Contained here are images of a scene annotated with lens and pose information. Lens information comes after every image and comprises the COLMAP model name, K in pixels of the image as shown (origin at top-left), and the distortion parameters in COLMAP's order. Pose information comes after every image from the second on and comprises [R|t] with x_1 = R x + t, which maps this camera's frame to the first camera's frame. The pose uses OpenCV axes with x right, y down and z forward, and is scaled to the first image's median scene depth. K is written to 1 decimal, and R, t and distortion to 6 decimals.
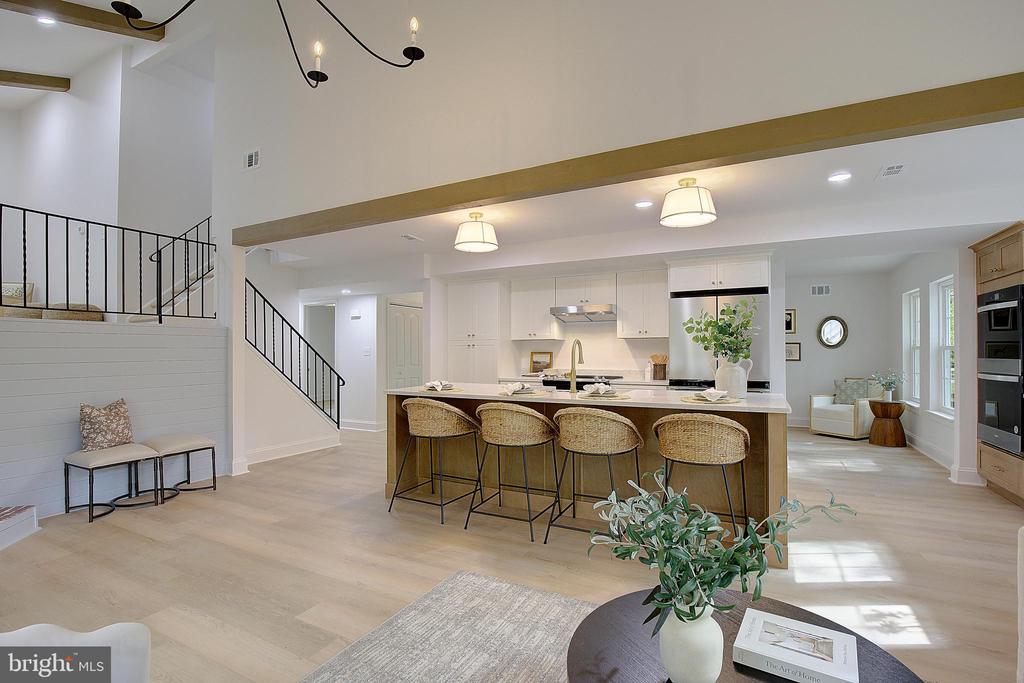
lens RADIAL K [[474.3, 0, 520.5], [0, 474.3, 348.6], [0, 0, 1]] dist [-0.017984, 0.000001]
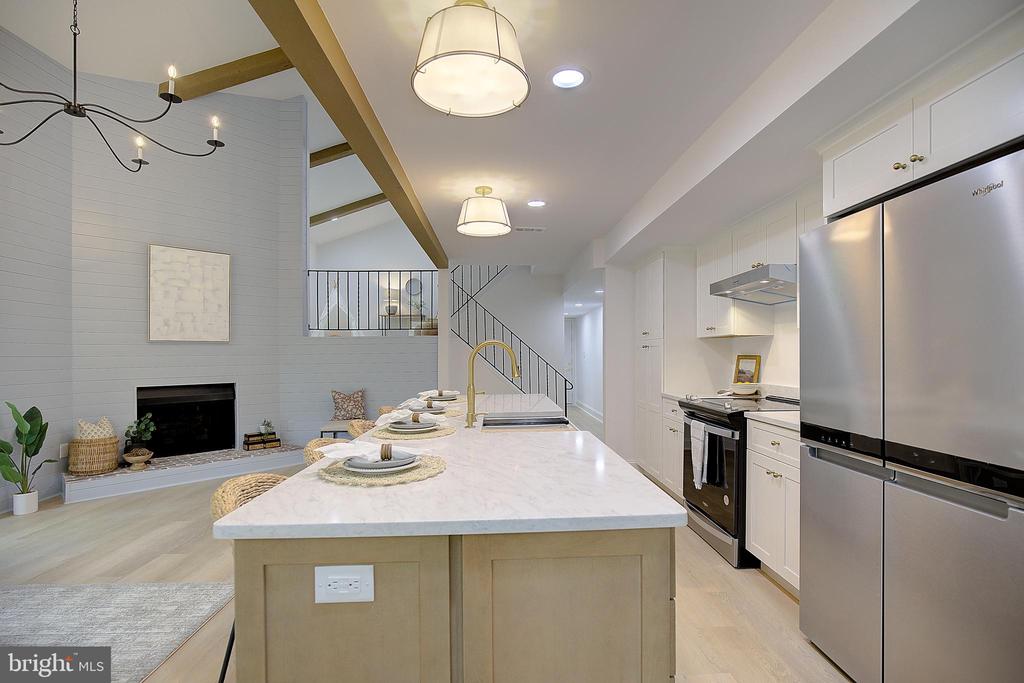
lens RADIAL K [[474.3, 0, 520.5], [0, 474.3, 348.6], [0, 0, 1]] dist [-0.017984, 0.000001]
pose [[0.497712, -0.011023, -0.867273, 0.628599], [0.011680, 0.999914, -0.006006, -0.002286], [0.867264, -0.007141, 0.497797, 0.632842]]
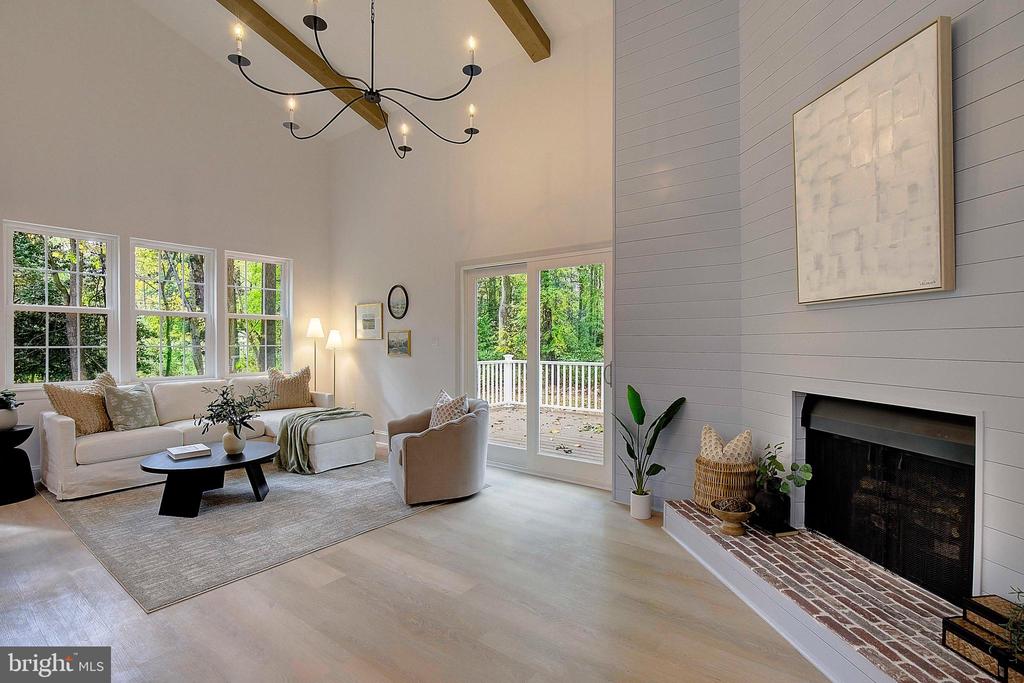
lens RADIAL K [[474.3, 0, 520.5], [0, 474.3, 348.6], [0, 0, 1]] dist [-0.017984, 0.000001]
pose [[-0.986549, 0.000690, 0.163463, -0.547921], [0.001479, 0.999988, 0.004707, 0.014568], [-0.163457, 0.004885, -0.986538, 1.049088]]
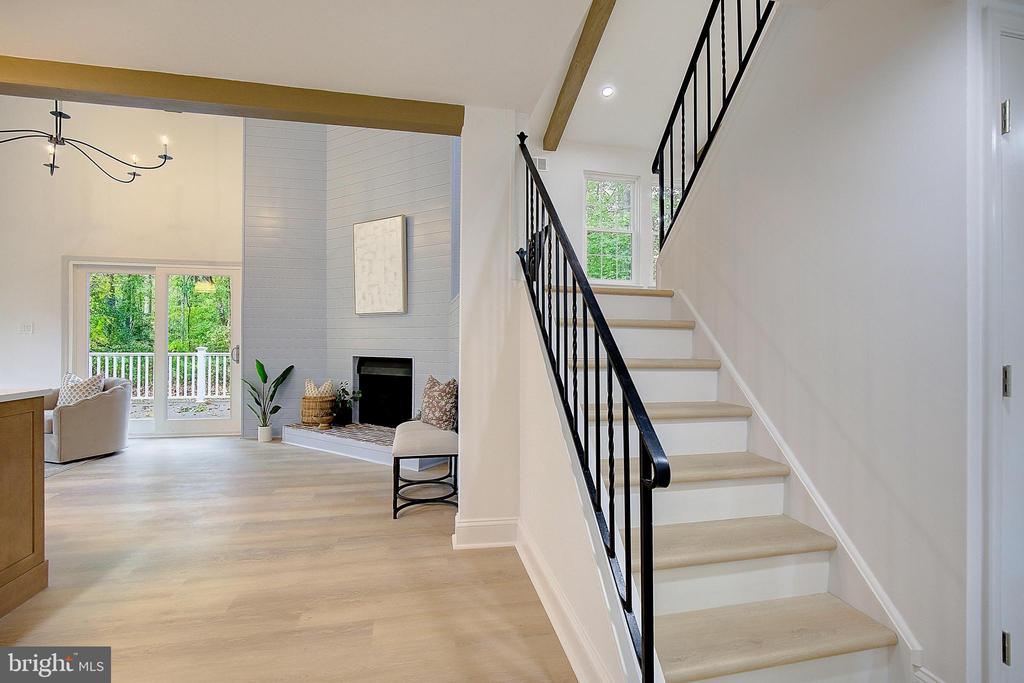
lens RADIAL K [[481.4, 0, 526.2], [0, 481.4, 335.4], [0, 0, 1]] dist [-0.003764, -0.000776]
pose [[-0.766329, -0.004029, -0.642435, -0.327922], [0.001540, 0.999966, -0.008107, 0.028526], [0.642446, -0.007202, -0.766297, 1.663069]]
